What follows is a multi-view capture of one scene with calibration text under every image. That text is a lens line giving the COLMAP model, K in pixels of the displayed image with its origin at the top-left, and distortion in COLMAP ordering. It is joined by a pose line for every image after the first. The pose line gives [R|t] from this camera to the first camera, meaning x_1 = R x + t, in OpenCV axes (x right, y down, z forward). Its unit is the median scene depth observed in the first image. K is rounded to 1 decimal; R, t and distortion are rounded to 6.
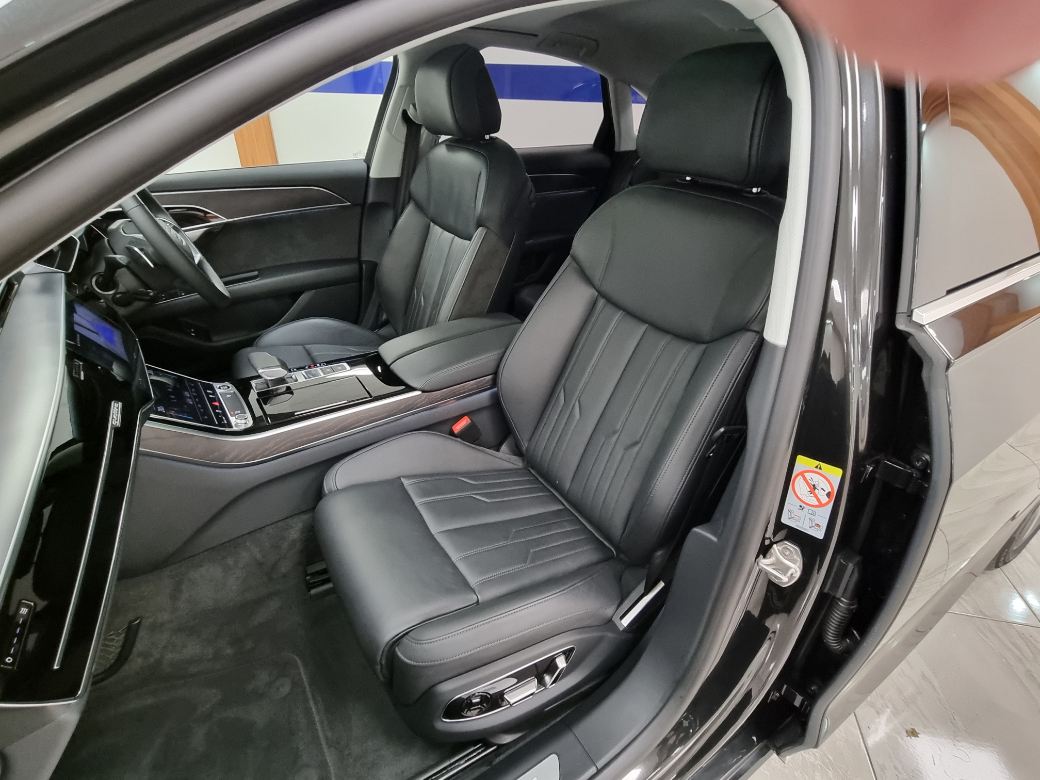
lens RADIAL K [[535.0, 0, 525.0], [0, 535.0, 391.5], [0, 0, 1]] dist [0.002555, 0.000282]
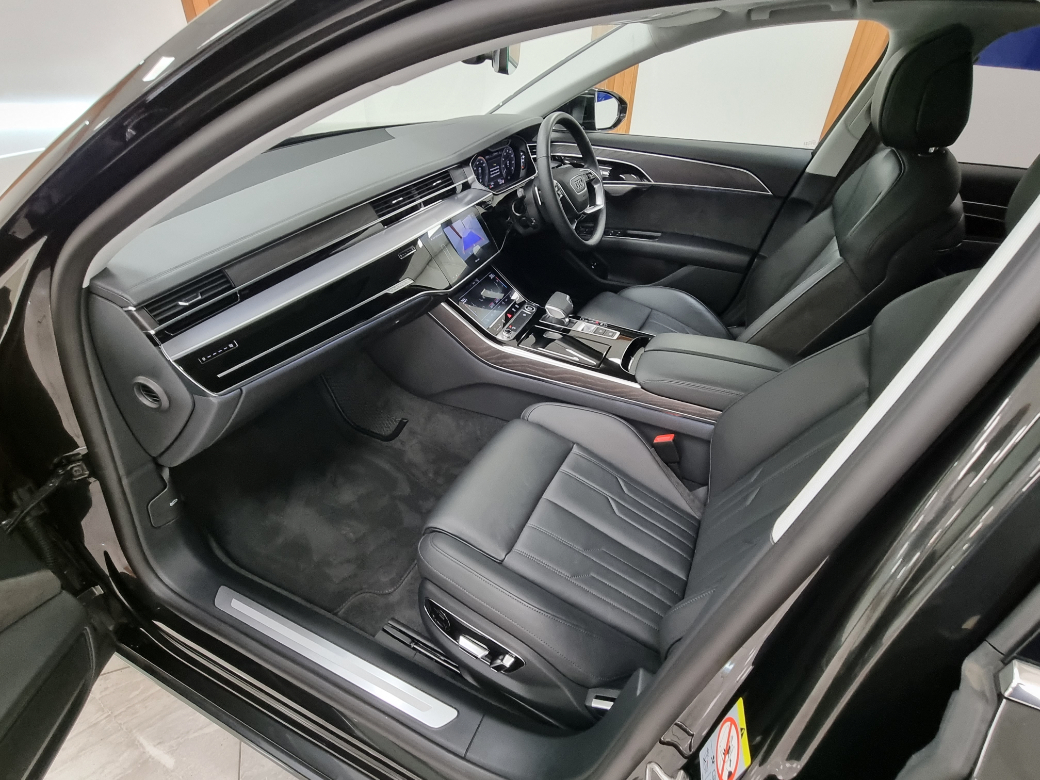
lens RADIAL K [[526.0, 0, 520.0], [0, 526.0, 390.0], [0, 0, 1]] dist [0.016382, -0.000091]
pose [[0.536650, 0.485740, -0.689973, 0.383976], [-0.444826, 0.857700, 0.257840, -0.154748], [0.717033, 0.168548, 0.676354, 0.177238]]
